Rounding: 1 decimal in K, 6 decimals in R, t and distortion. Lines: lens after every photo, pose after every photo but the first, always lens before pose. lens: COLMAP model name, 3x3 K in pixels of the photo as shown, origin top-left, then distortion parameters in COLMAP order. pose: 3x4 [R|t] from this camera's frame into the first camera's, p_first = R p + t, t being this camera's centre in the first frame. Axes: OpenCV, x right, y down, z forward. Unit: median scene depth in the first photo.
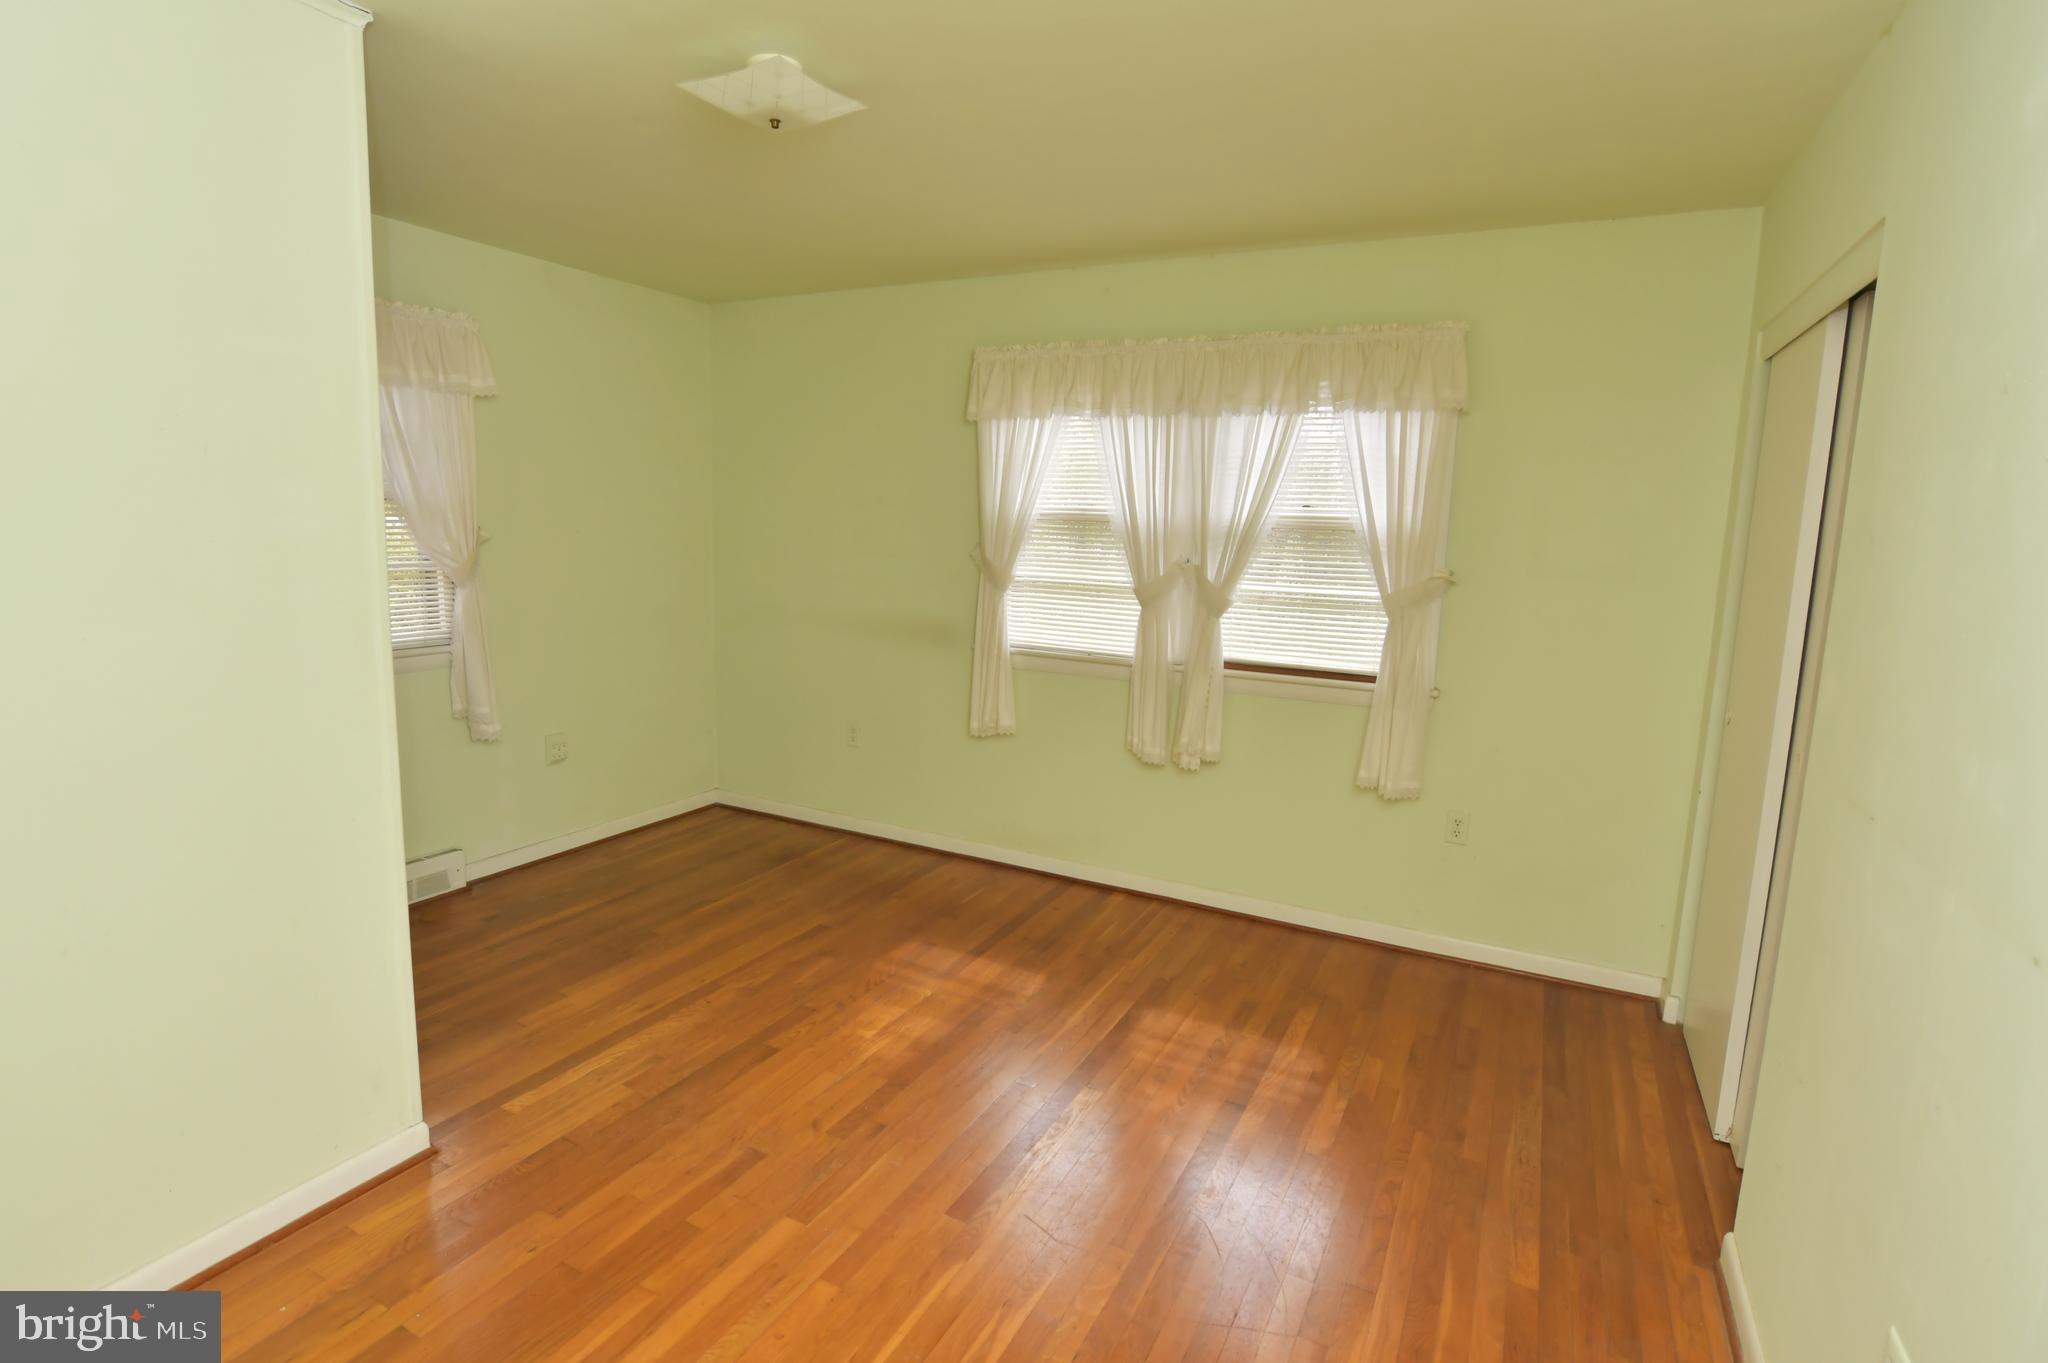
lens RADIAL K [[998.1, 0, 1012.1], [0, 998.1, 681.2], [0, 0, 1]] dist [-0.011499, 0.002149]
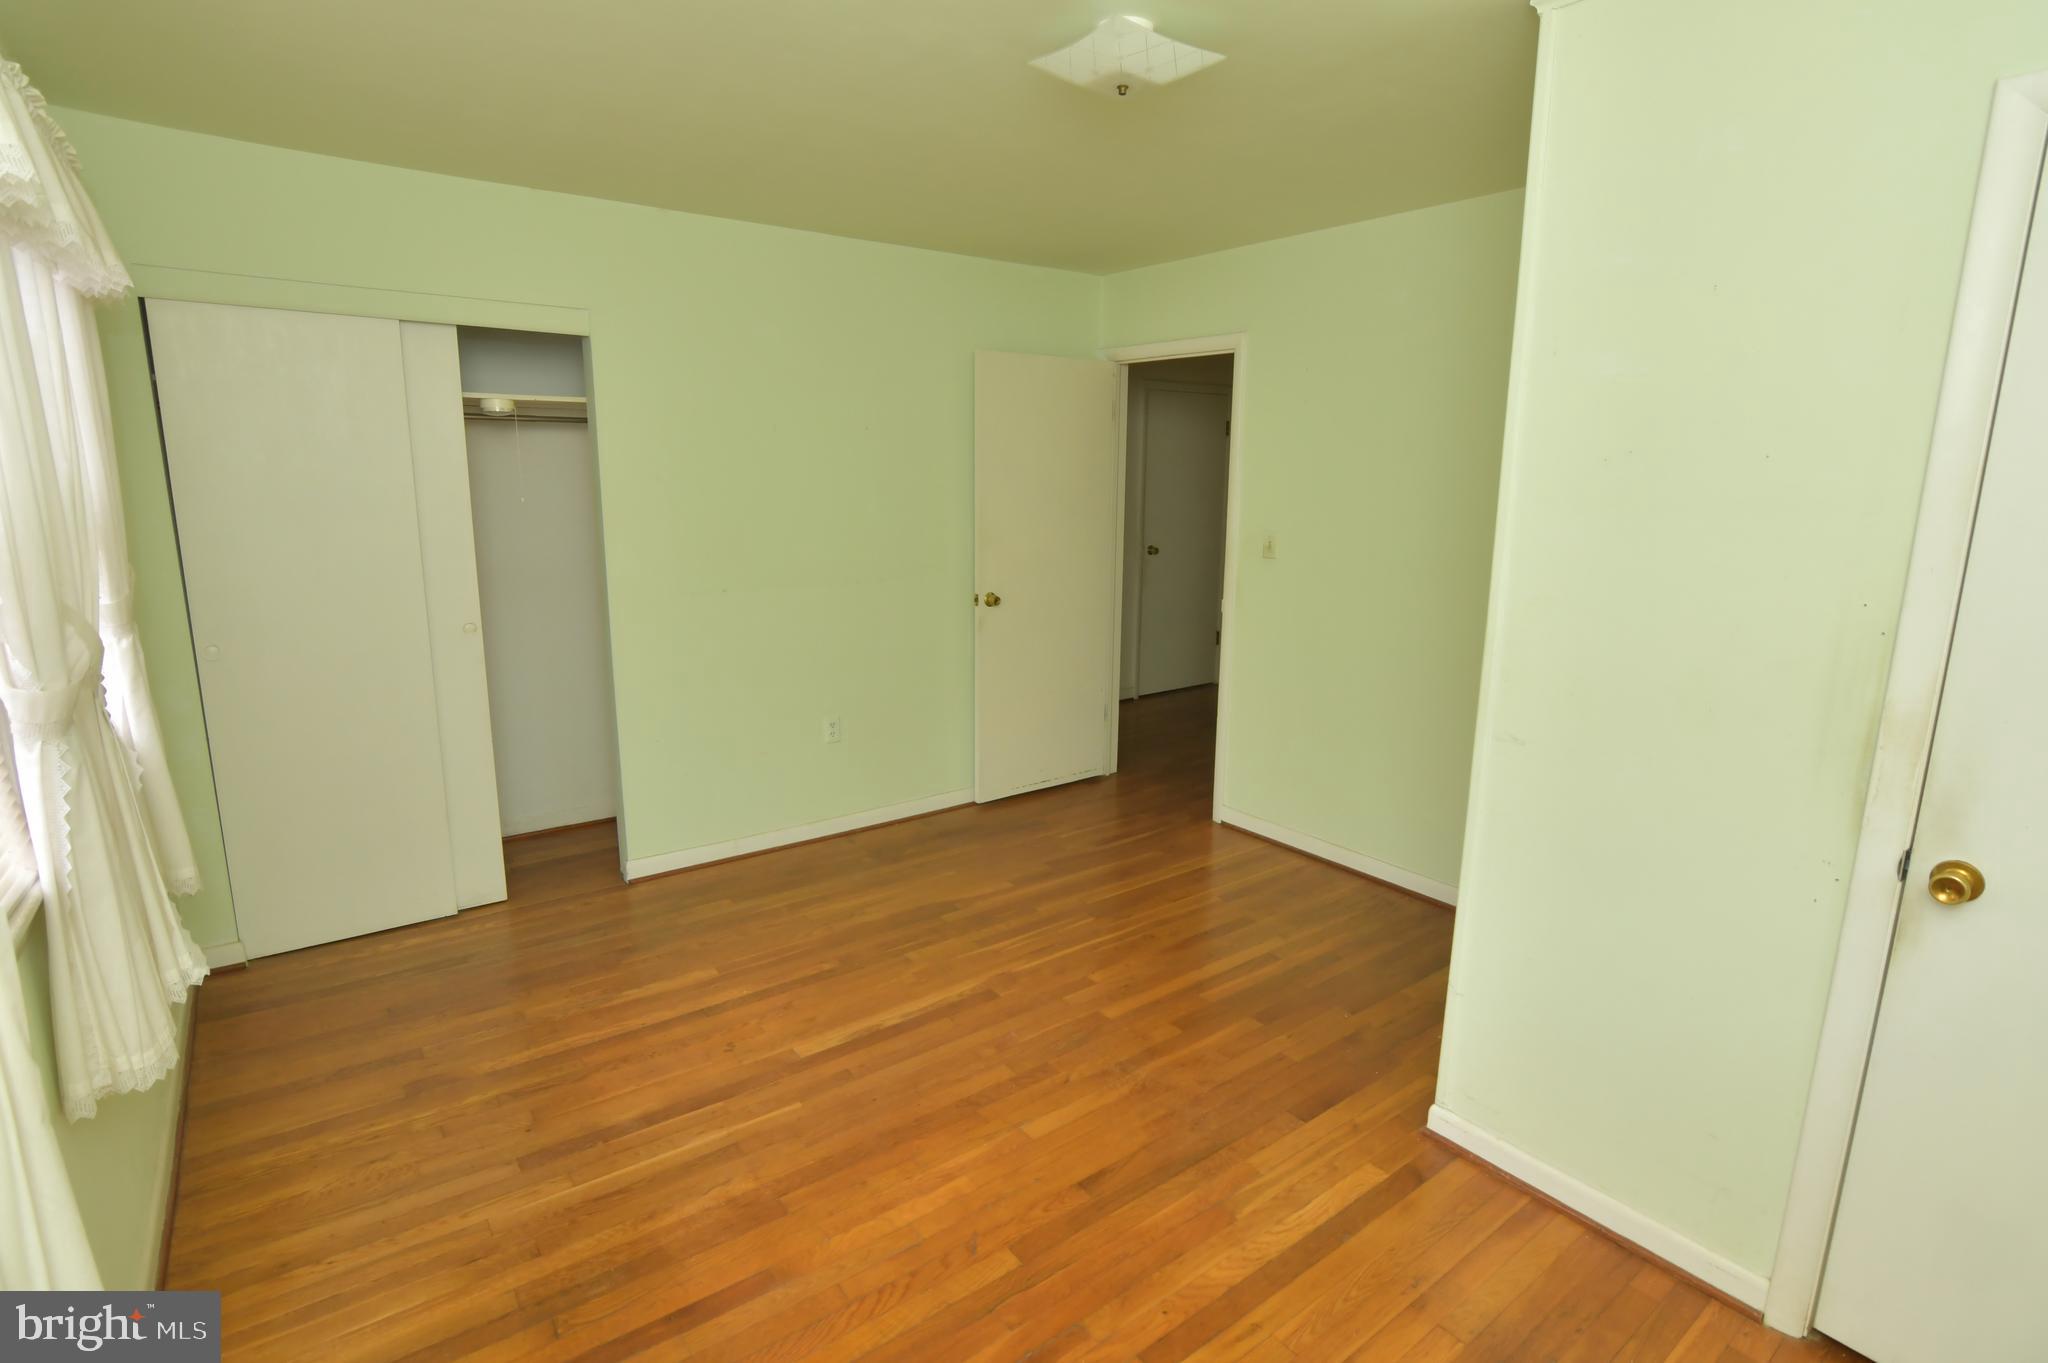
lens RADIAL K [[998.1, 0, 1016.7], [0, 998.1, 681.8], [0, 0, 1]] dist [-0.011499, 0.002149]
pose [[-0.904113, -0.124337, 0.408803, -0.470633], [0.032426, 0.934004, 0.355789, -0.287757], [-0.426061, 0.334929, -0.840413, 1.575265]]
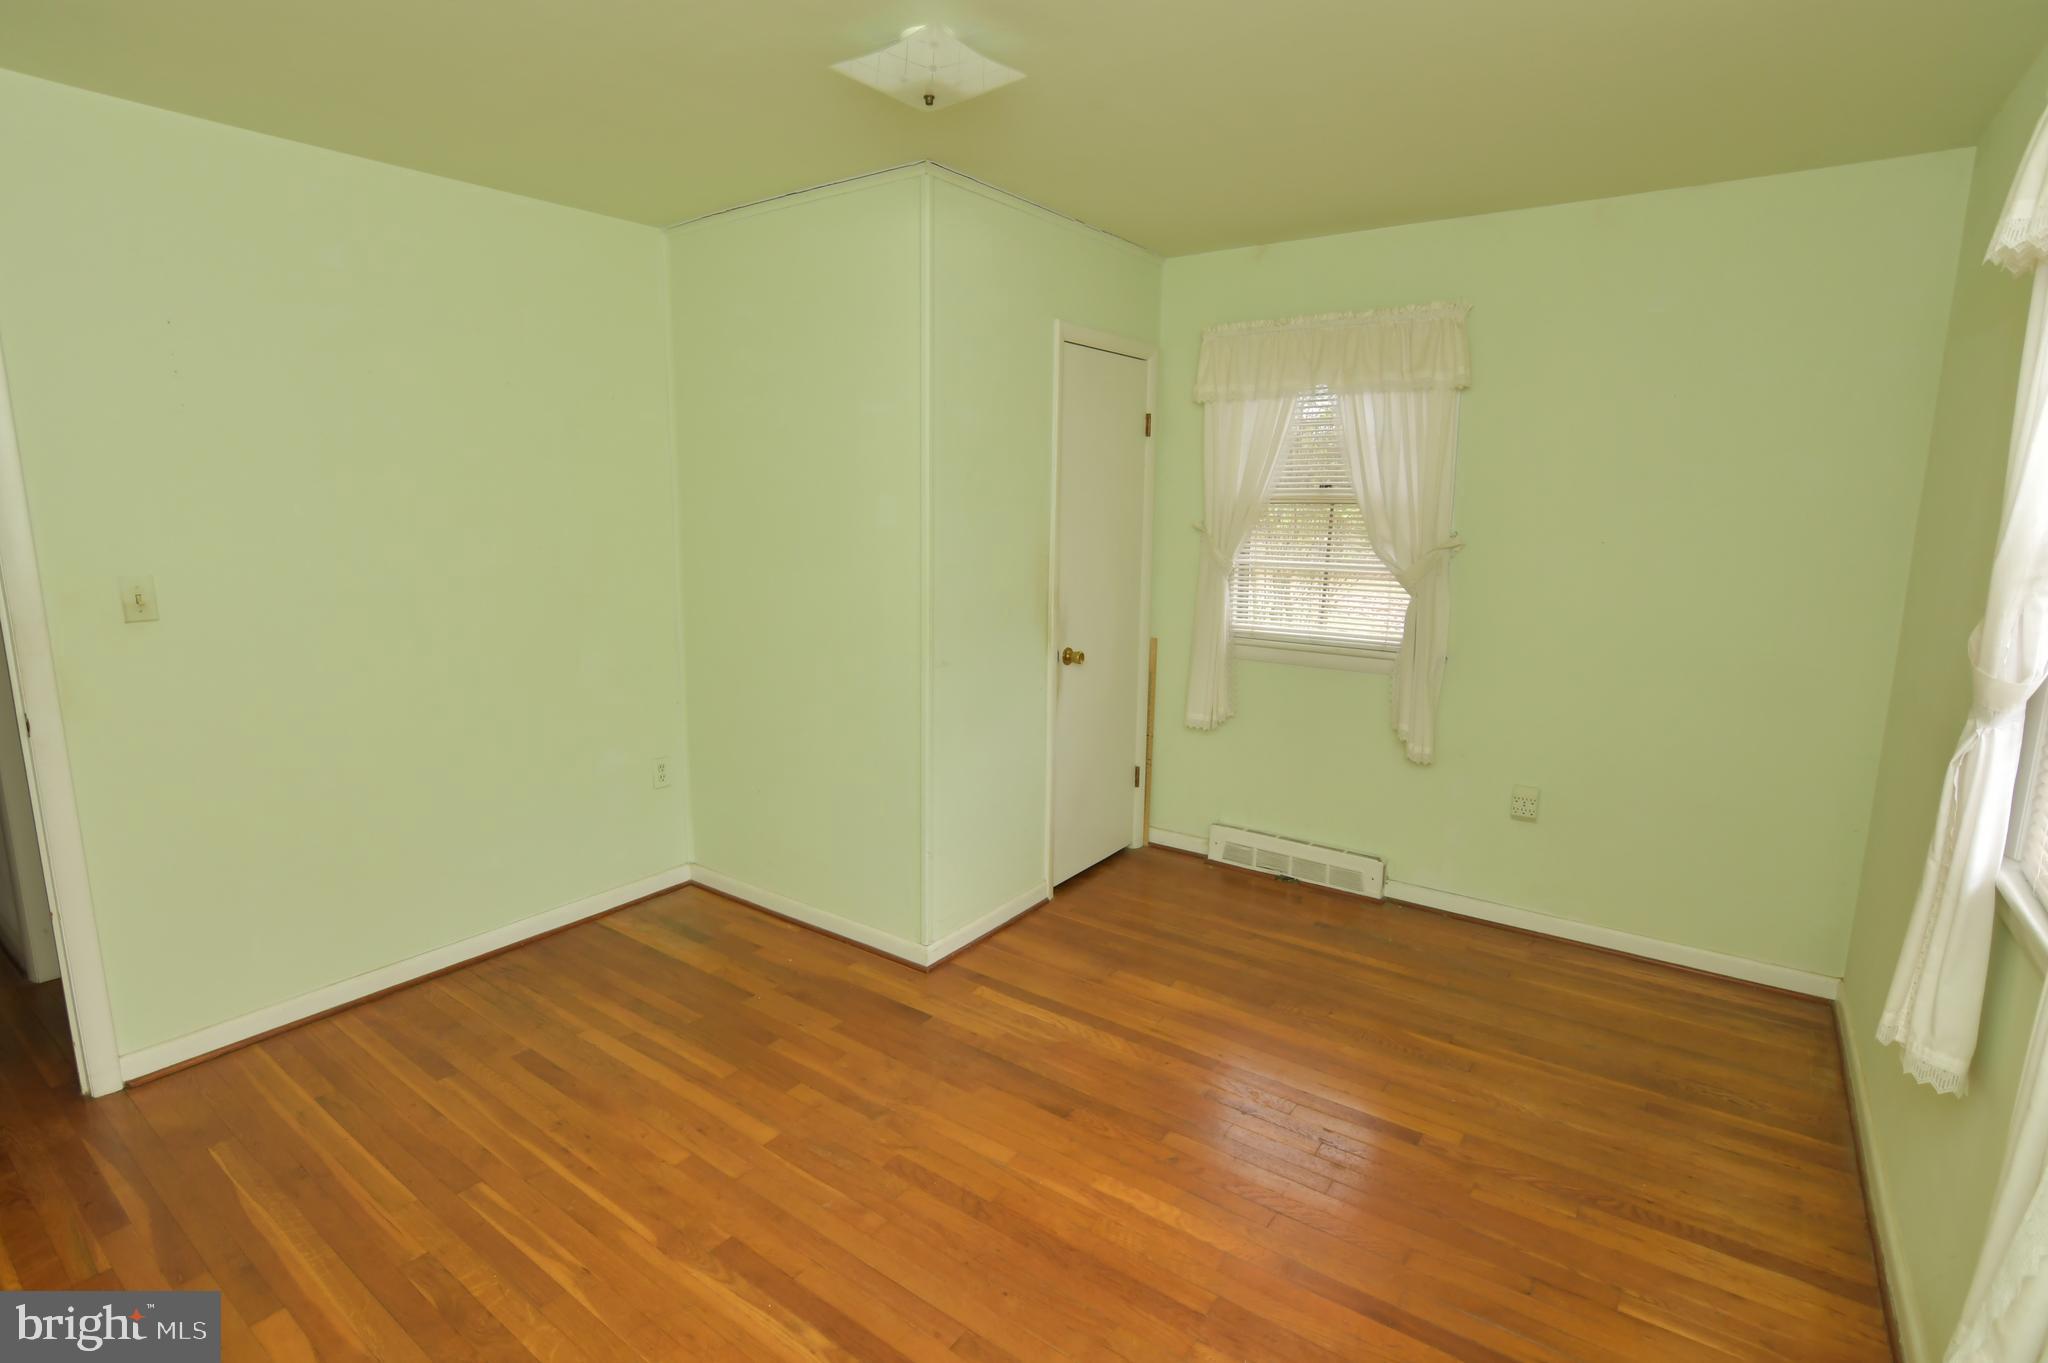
lens RADIAL K [[998.1, 0, 1016.9], [0, 998.1, 679.1], [0, 0, 1]] dist [-0.011499, 0.002149]
pose [[-0.140214, 0.151643, -0.978440, 0.591359], [-0.166702, 0.970480, 0.174298, -0.159164], [0.975987, 0.187547, -0.110795, 0.999488]]
